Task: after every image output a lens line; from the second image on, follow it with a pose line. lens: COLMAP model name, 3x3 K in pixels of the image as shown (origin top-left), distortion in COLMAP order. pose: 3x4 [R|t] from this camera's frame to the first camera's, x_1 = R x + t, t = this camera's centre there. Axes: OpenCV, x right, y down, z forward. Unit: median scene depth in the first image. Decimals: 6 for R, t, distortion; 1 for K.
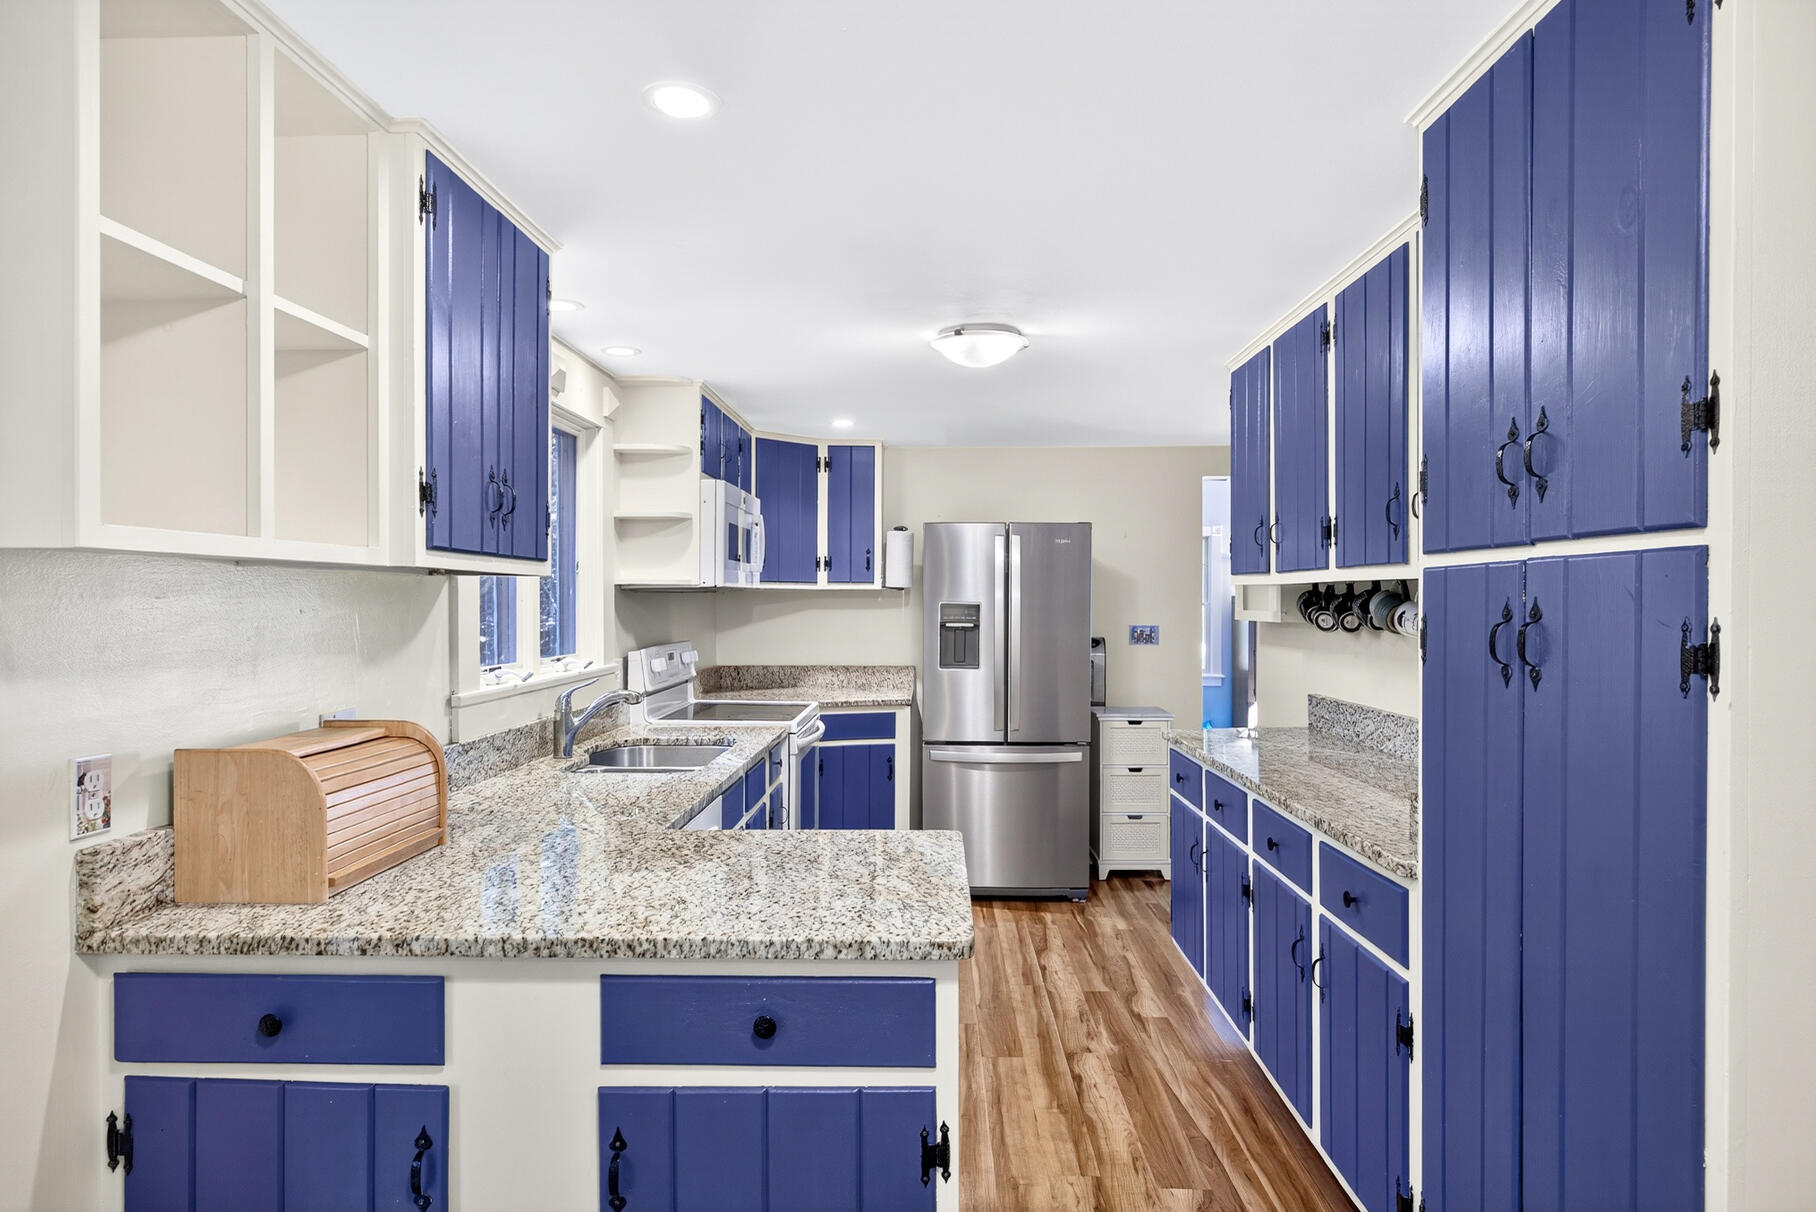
lens RADIAL K [[1029.2, 0, 903.2], [0, 1029.2, 603.7], [0, 0, 1]] dist [-0.008940, 0.001914]
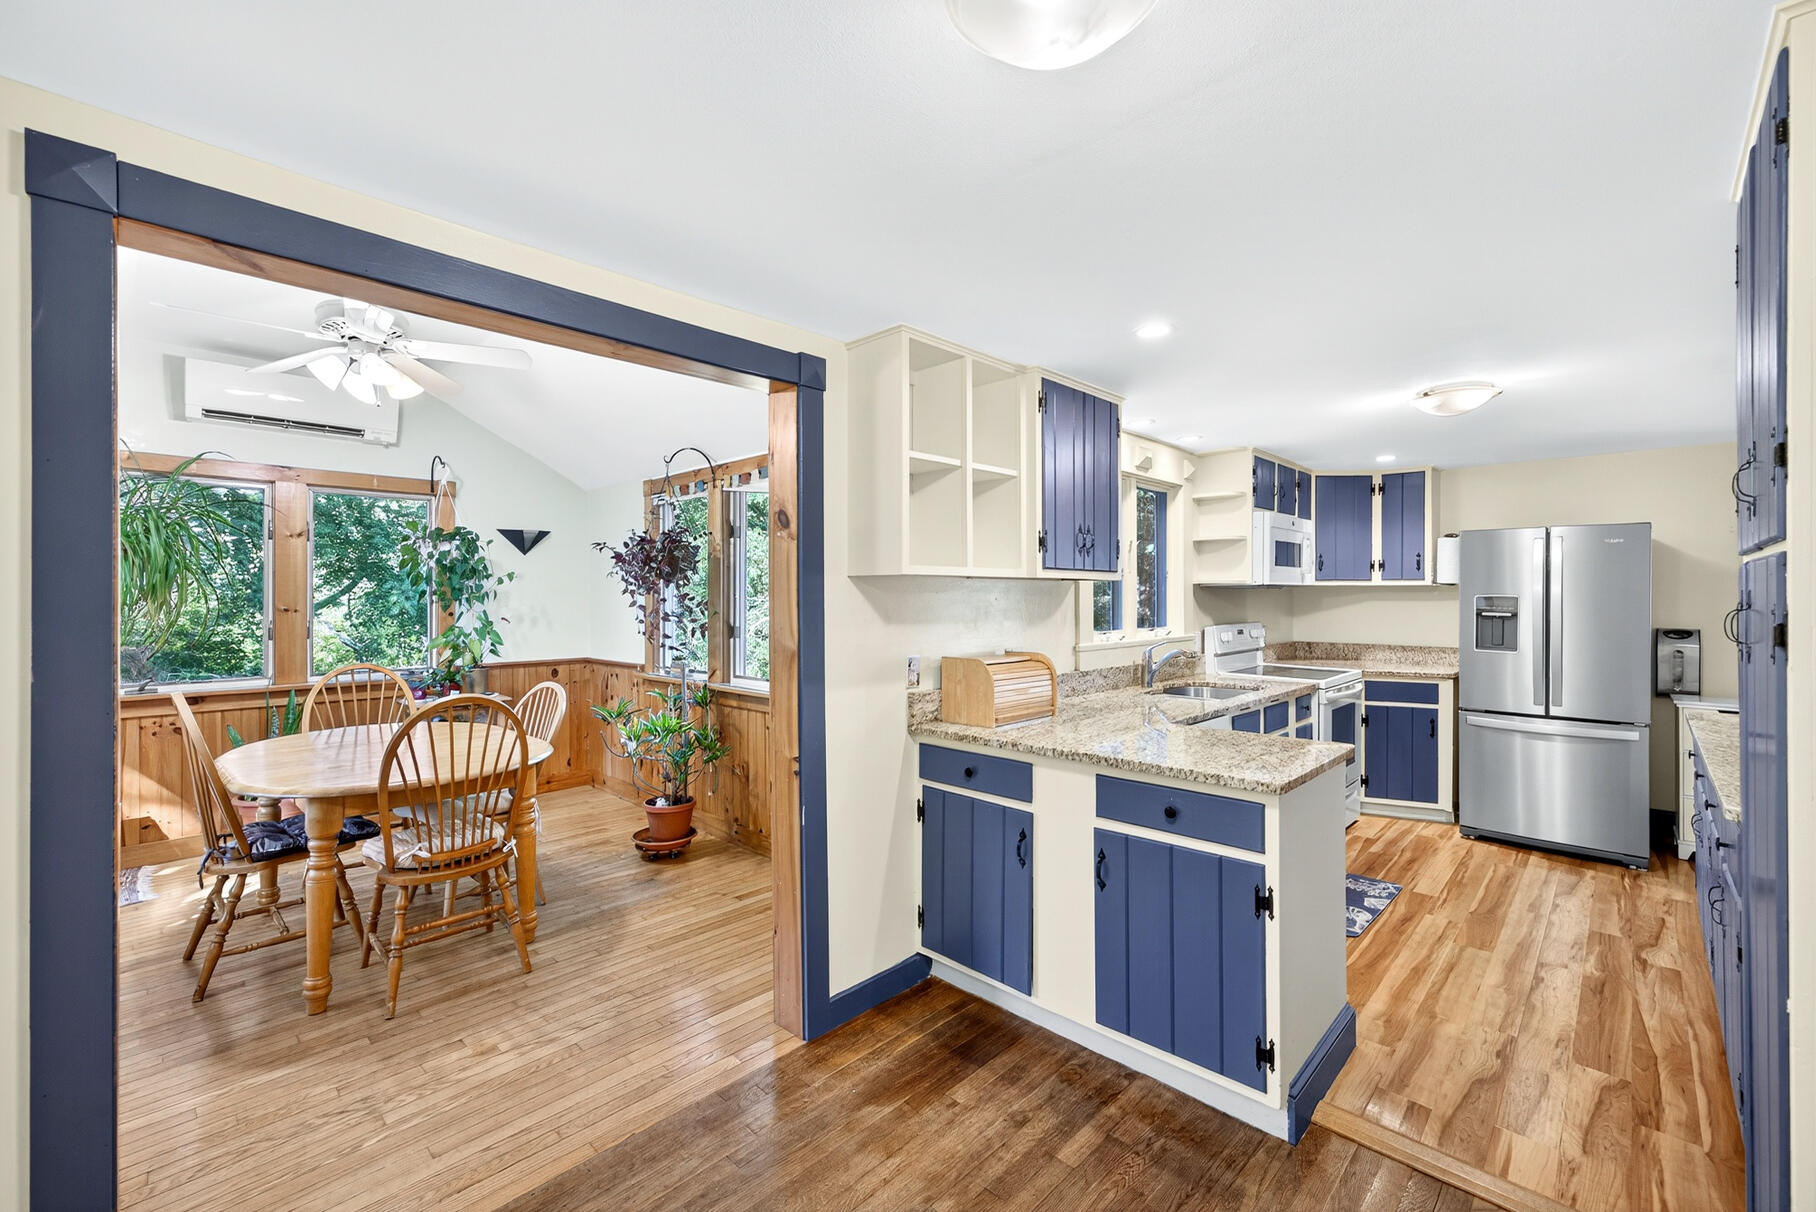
lens RADIAL K [[757.8, 0, 910.1], [0, 757.8, 588.4], [0, 0, 1]] dist [0.002478, 0.000443]
pose [[0.744361, -0.005597, -0.667754, 0.253487], [-0.001785, 0.999945, -0.010372, 0.001697], [0.667775, 0.008912, 0.744310, -0.223018]]
